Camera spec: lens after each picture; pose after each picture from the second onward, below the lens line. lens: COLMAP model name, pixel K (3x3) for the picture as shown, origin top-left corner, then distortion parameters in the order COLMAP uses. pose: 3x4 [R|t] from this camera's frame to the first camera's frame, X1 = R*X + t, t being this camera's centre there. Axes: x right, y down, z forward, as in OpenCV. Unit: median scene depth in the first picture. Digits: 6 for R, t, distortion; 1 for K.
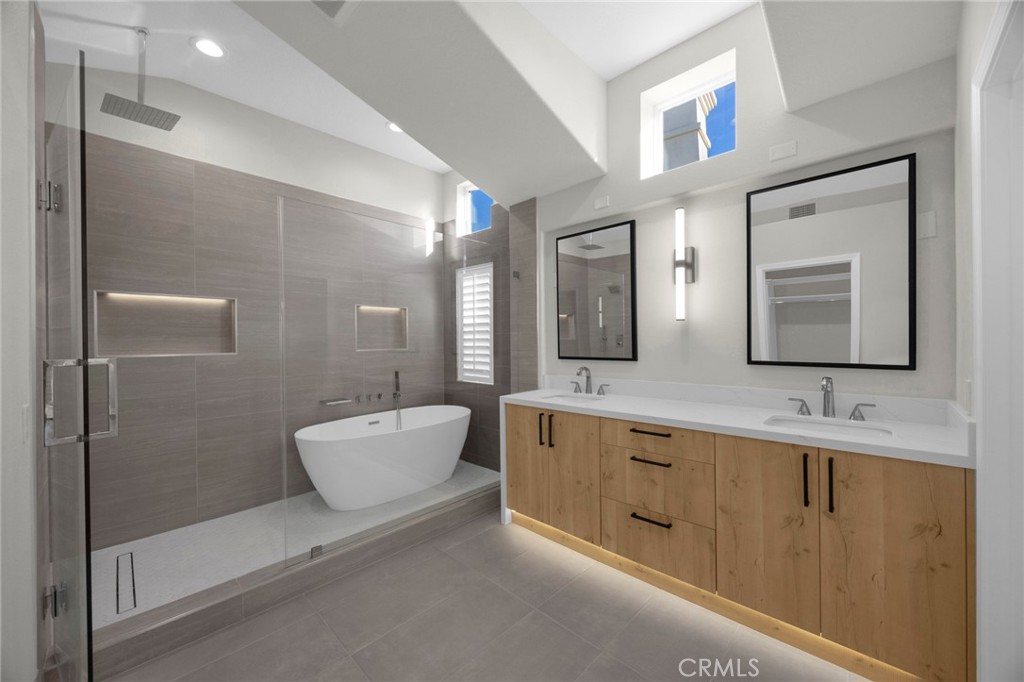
lens RADIAL K [[395.5, 0, 506.1], [0, 395.5, 341.9], [0, 0, 1]] dist [-0.000406, -0.000052]
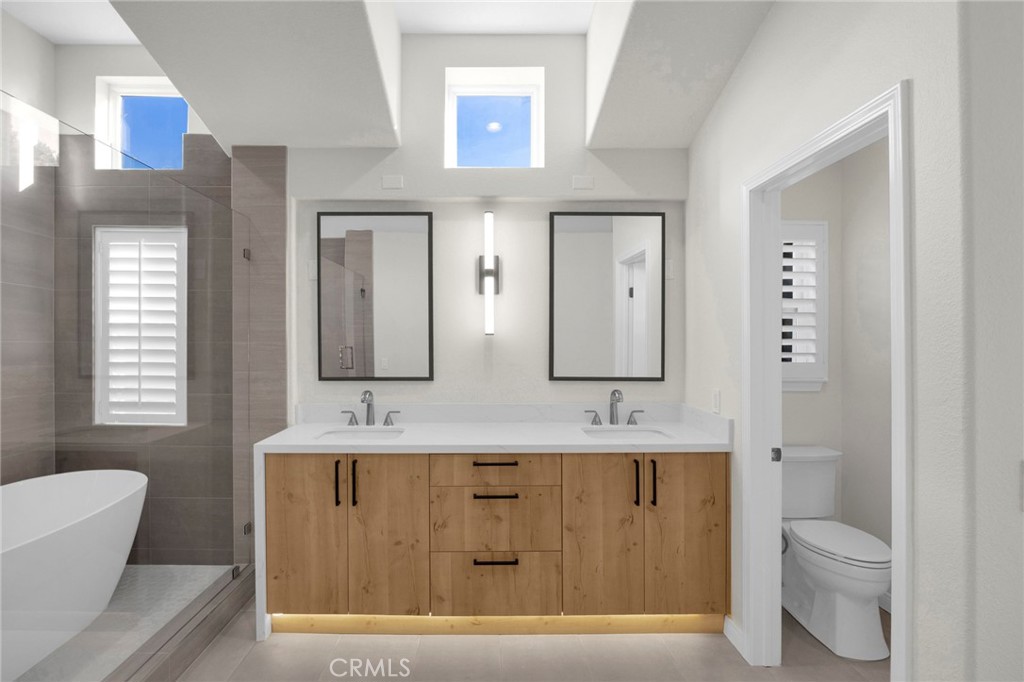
lens RADIAL K [[492.8, 0, 507.3], [0, 492.8, 342.4], [0, 0, 1]] dist [-0.012383, 0.000353]
pose [[0.706079, 0.010219, 0.708059, -0.328760], [-0.006780, 0.999948, -0.007671, -0.027602], [-0.708100, 0.000616, 0.706112, 0.164472]]
